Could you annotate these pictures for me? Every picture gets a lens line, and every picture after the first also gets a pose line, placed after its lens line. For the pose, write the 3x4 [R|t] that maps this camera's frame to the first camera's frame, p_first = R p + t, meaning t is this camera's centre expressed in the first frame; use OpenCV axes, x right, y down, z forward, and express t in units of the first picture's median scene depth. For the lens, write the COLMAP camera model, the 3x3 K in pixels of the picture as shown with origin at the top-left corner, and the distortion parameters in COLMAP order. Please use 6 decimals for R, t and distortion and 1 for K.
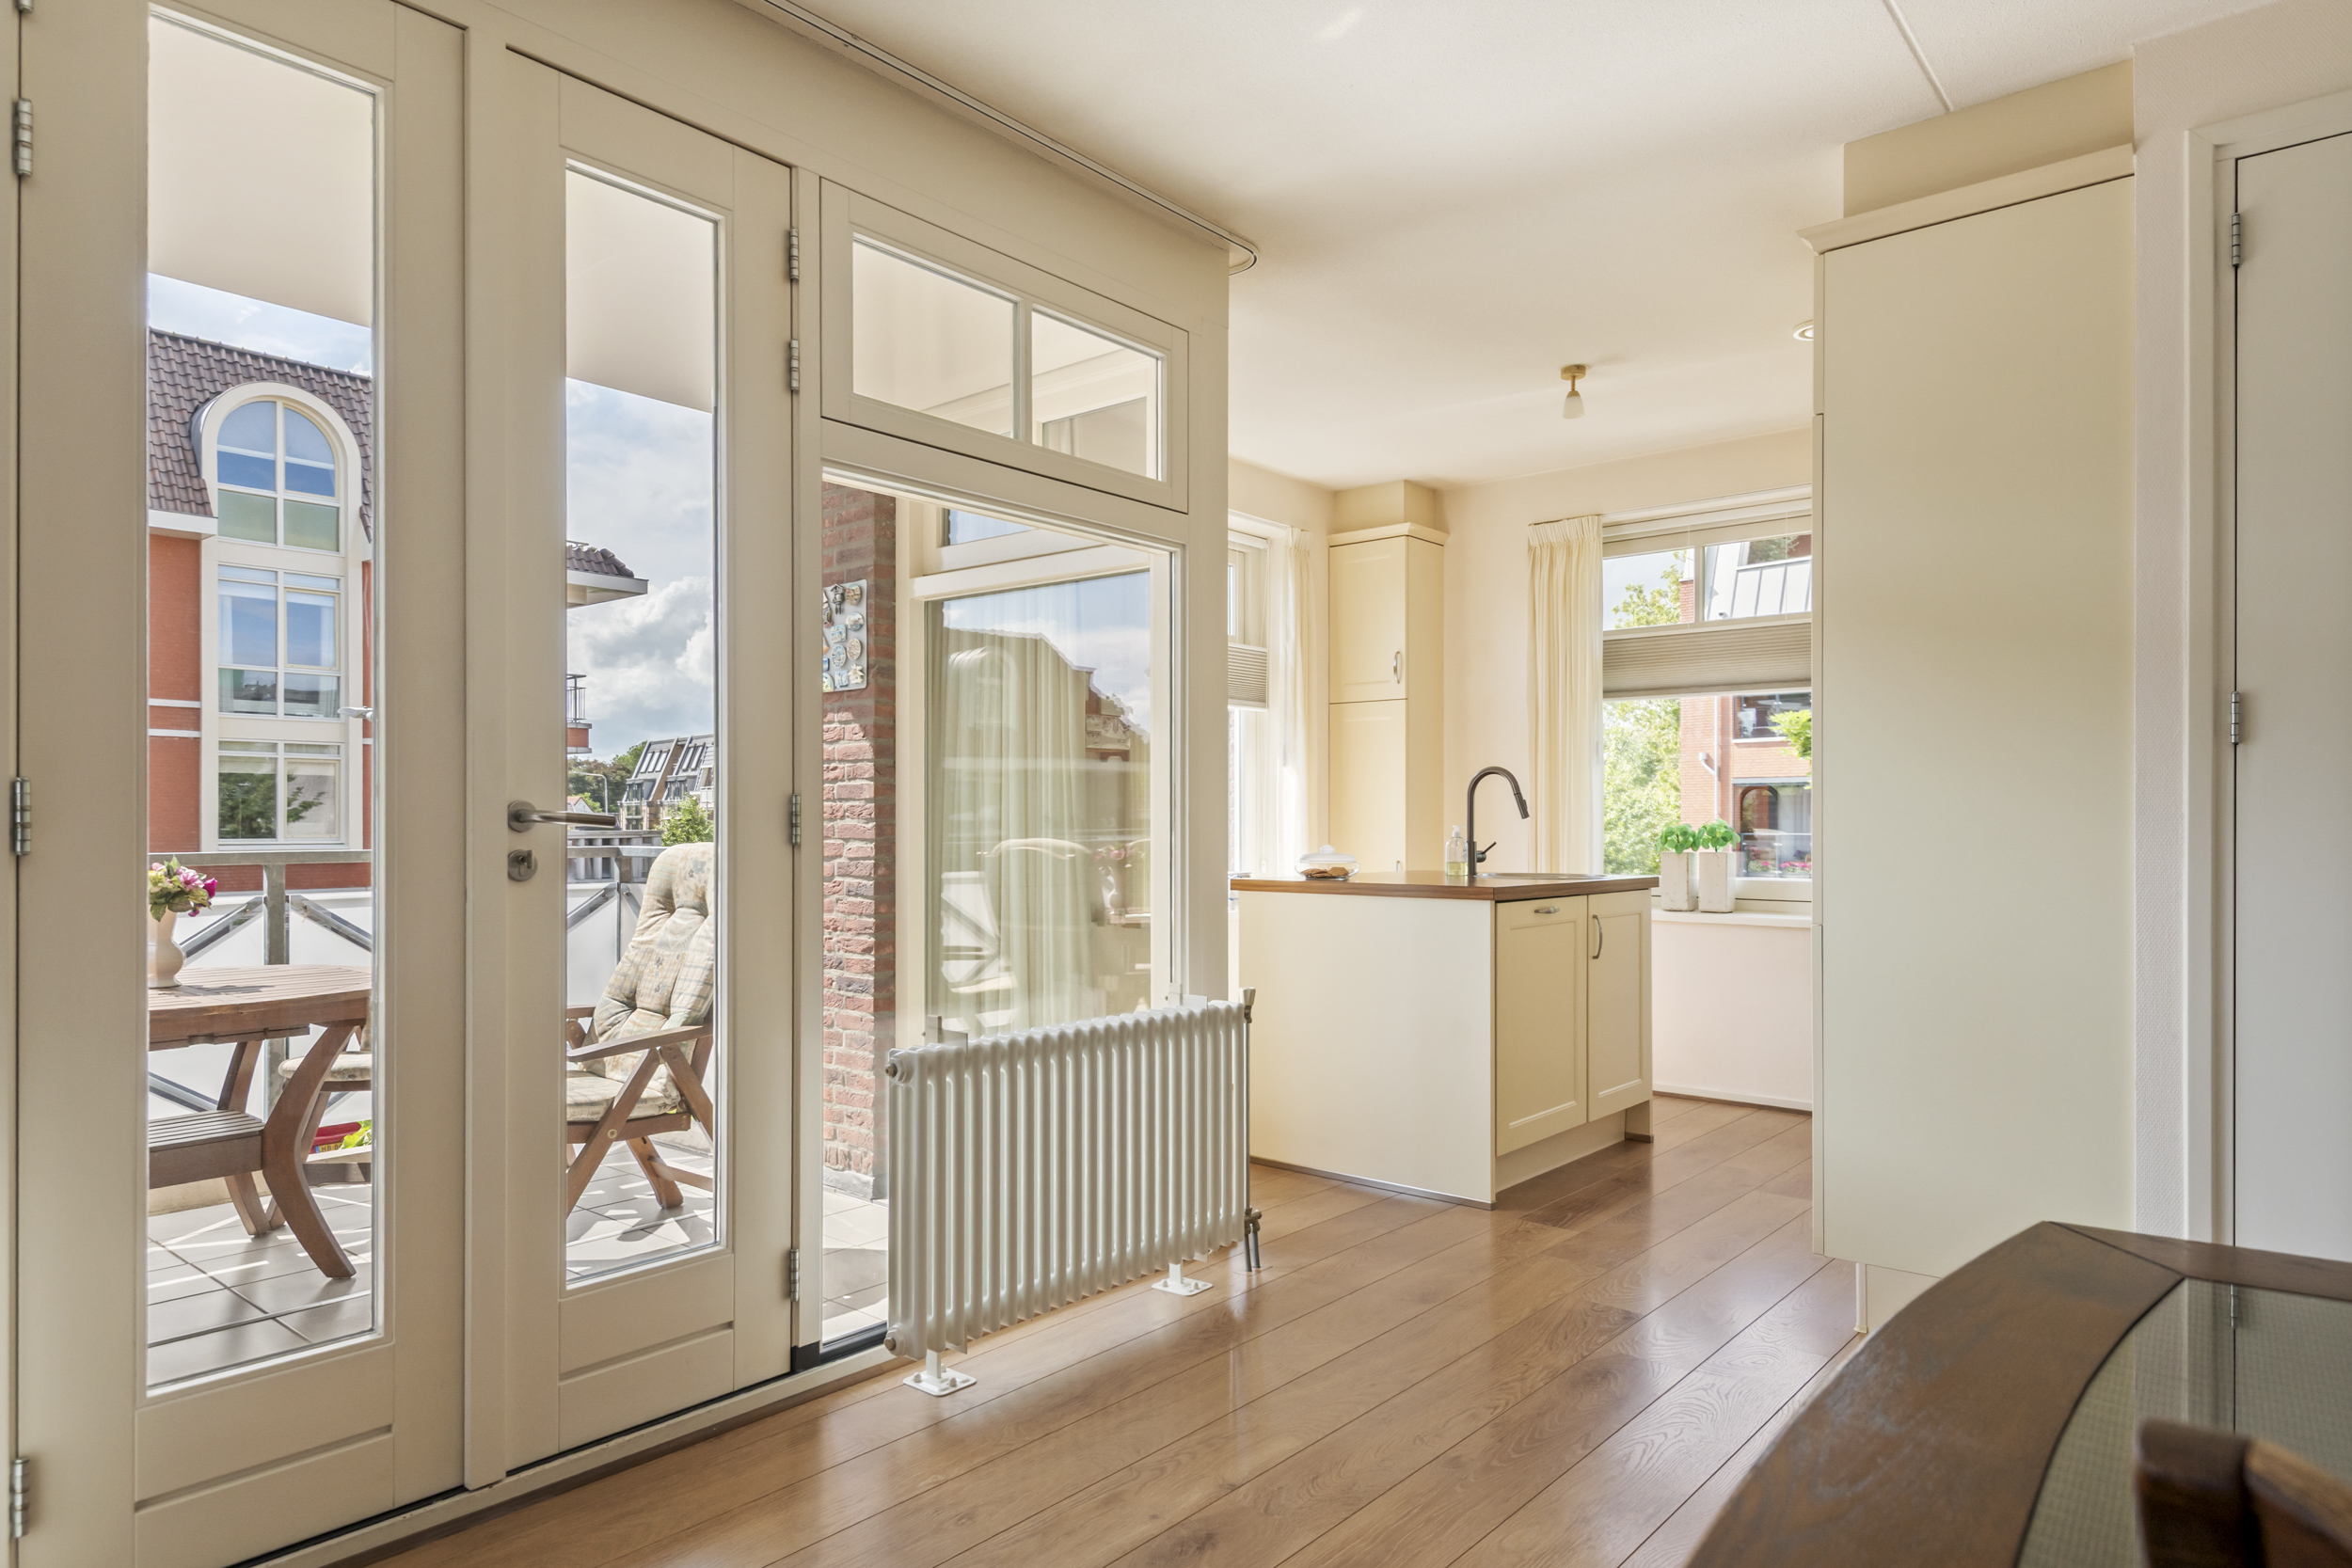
lens RADIAL K [[1400.3, 0, 1183.4], [0, 1400.3, 816.2], [0, 0, 1]] dist [0.013835, -0.000469]
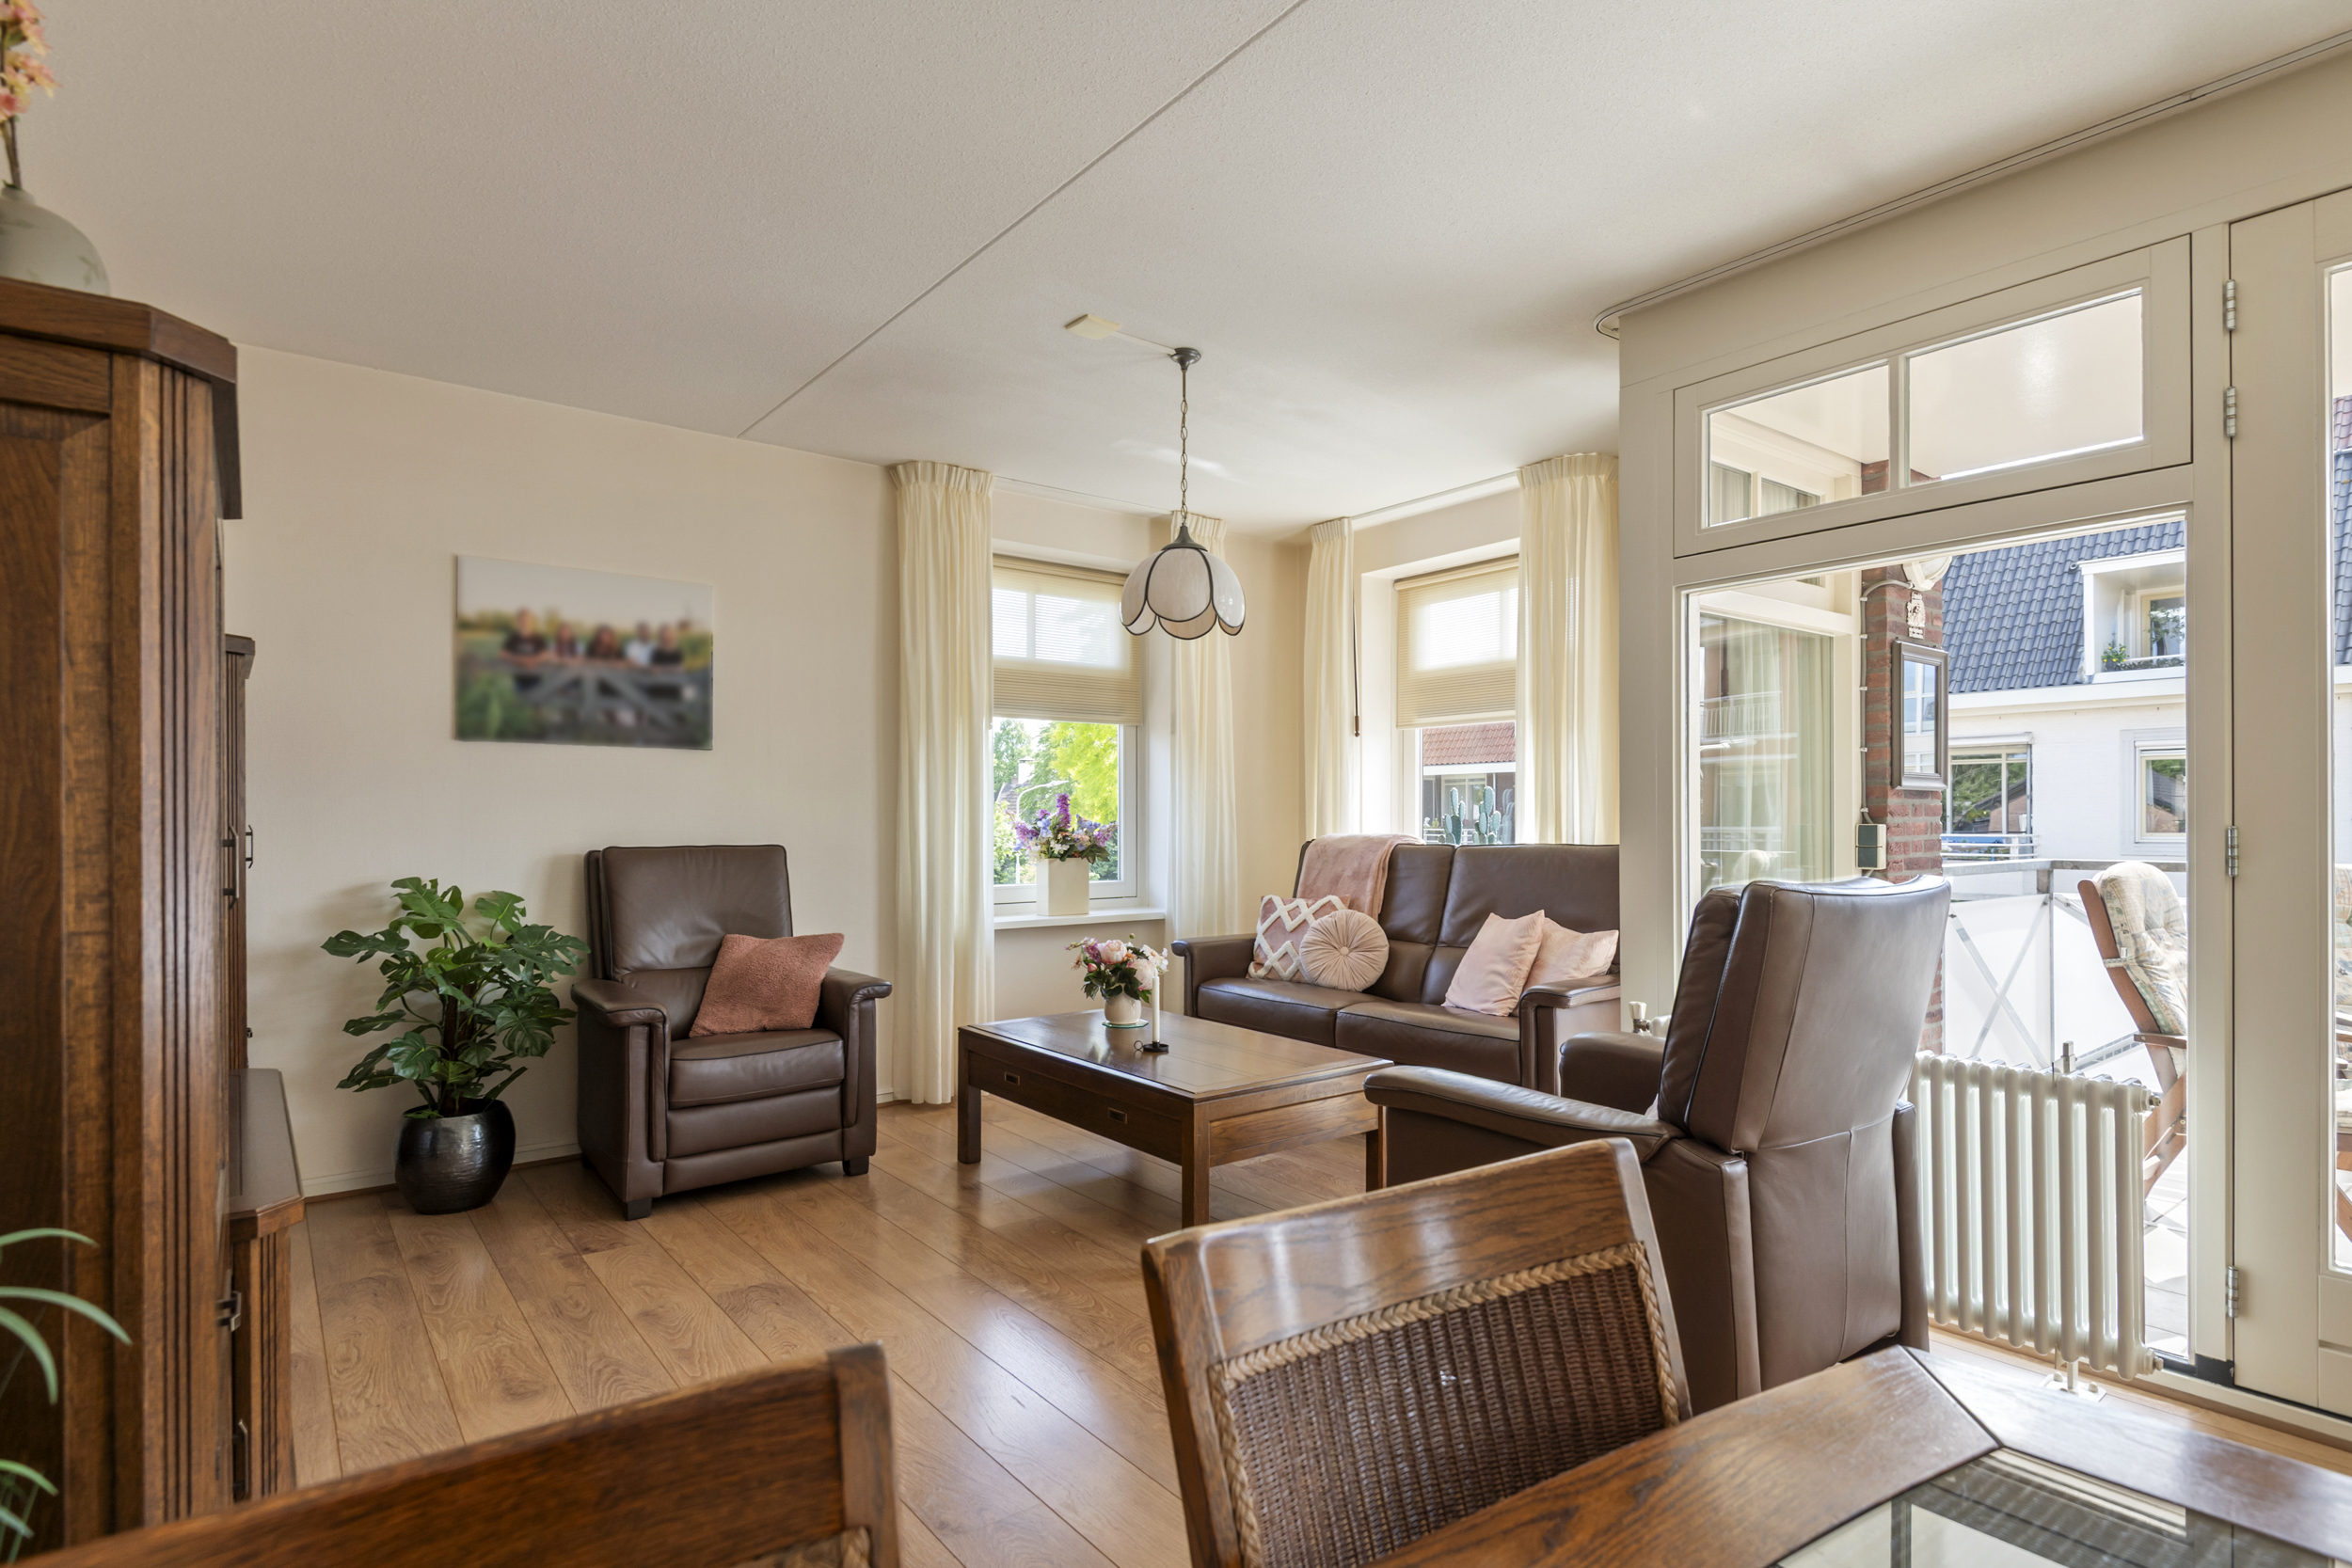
lens RADIAL K [[1187.4, 0, 1184.3], [0, 1187.4, 813.6], [0, 0, 1]] dist [0.036448, -0.030103]
pose [[-0.210112, -0.004353, -0.977668, 0.246320], [0.006818, 0.999959, -0.005917, -0.014627], [0.977654, -0.007909, -0.210073, 0.054627]]
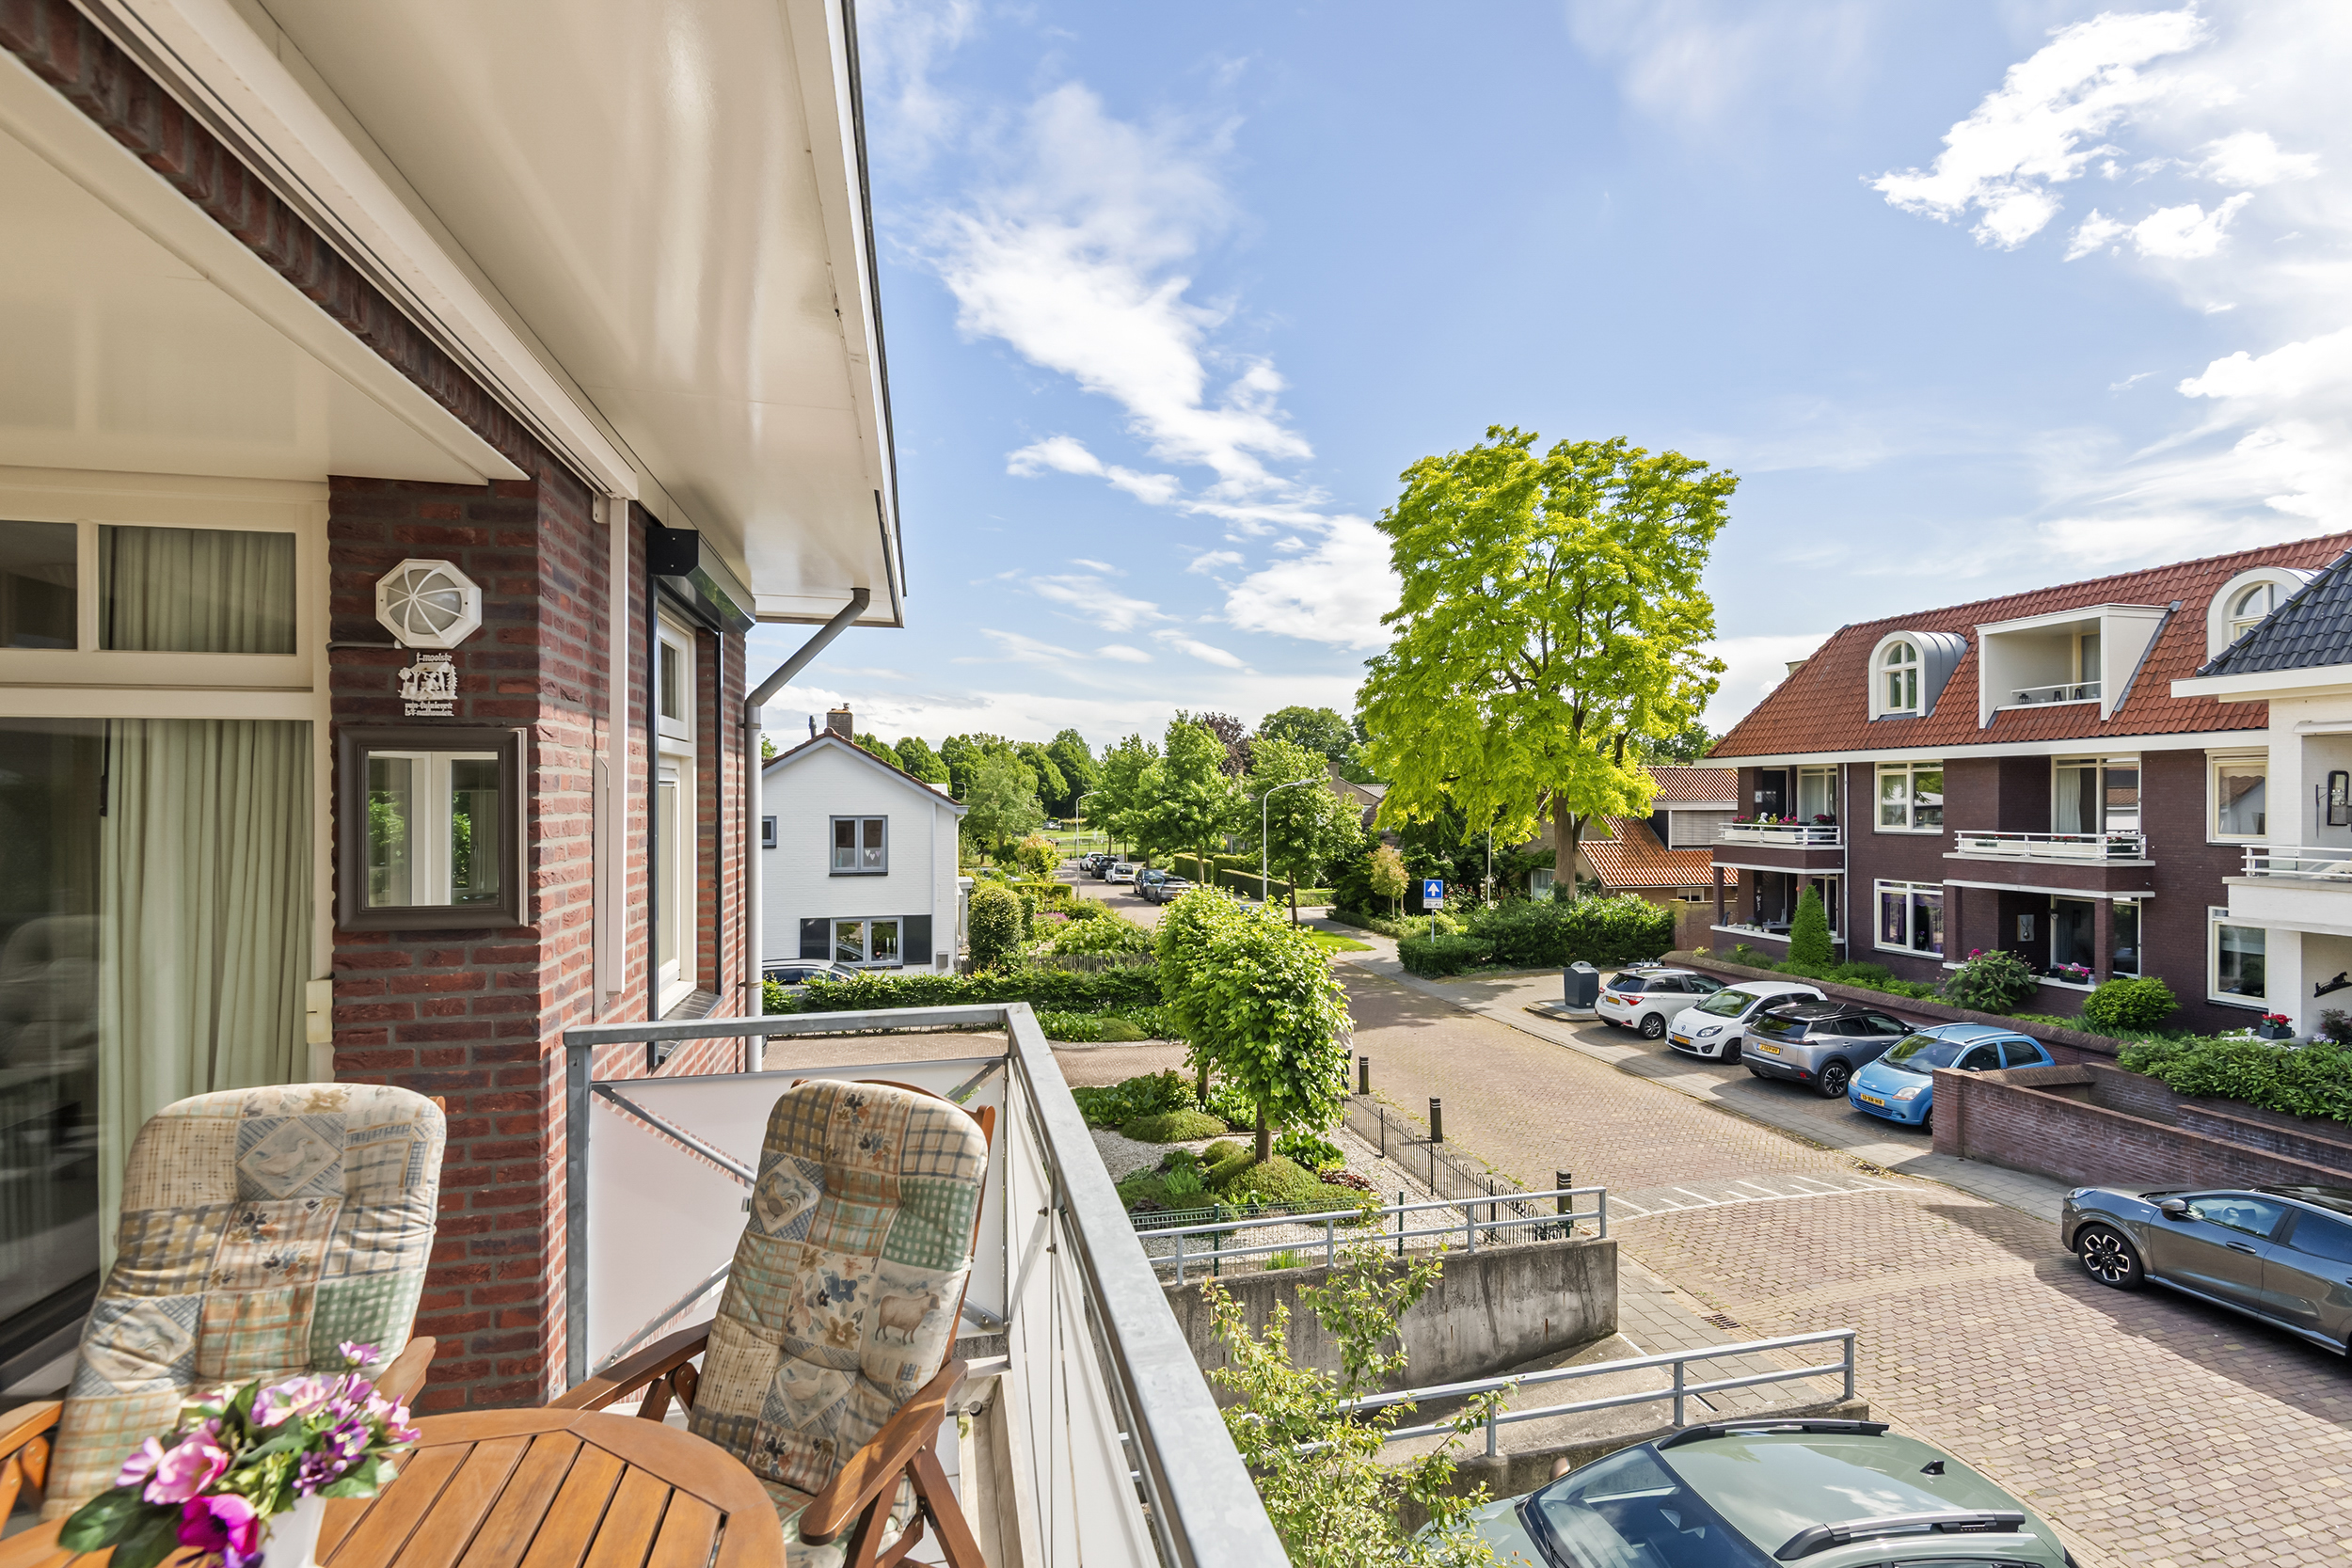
lens RADIAL K [[1075.8, 0, 1175.8], [0, 1075.8, 799.0], [0, 0, 1]] dist [0.024779, -0.012844]
pose [[-0.588515, -0.001109, -0.808485, -0.441883], [0.005969, 0.999966, -0.005717, -0.090028], [0.808464, -0.008191, -0.588488, 0.974254]]
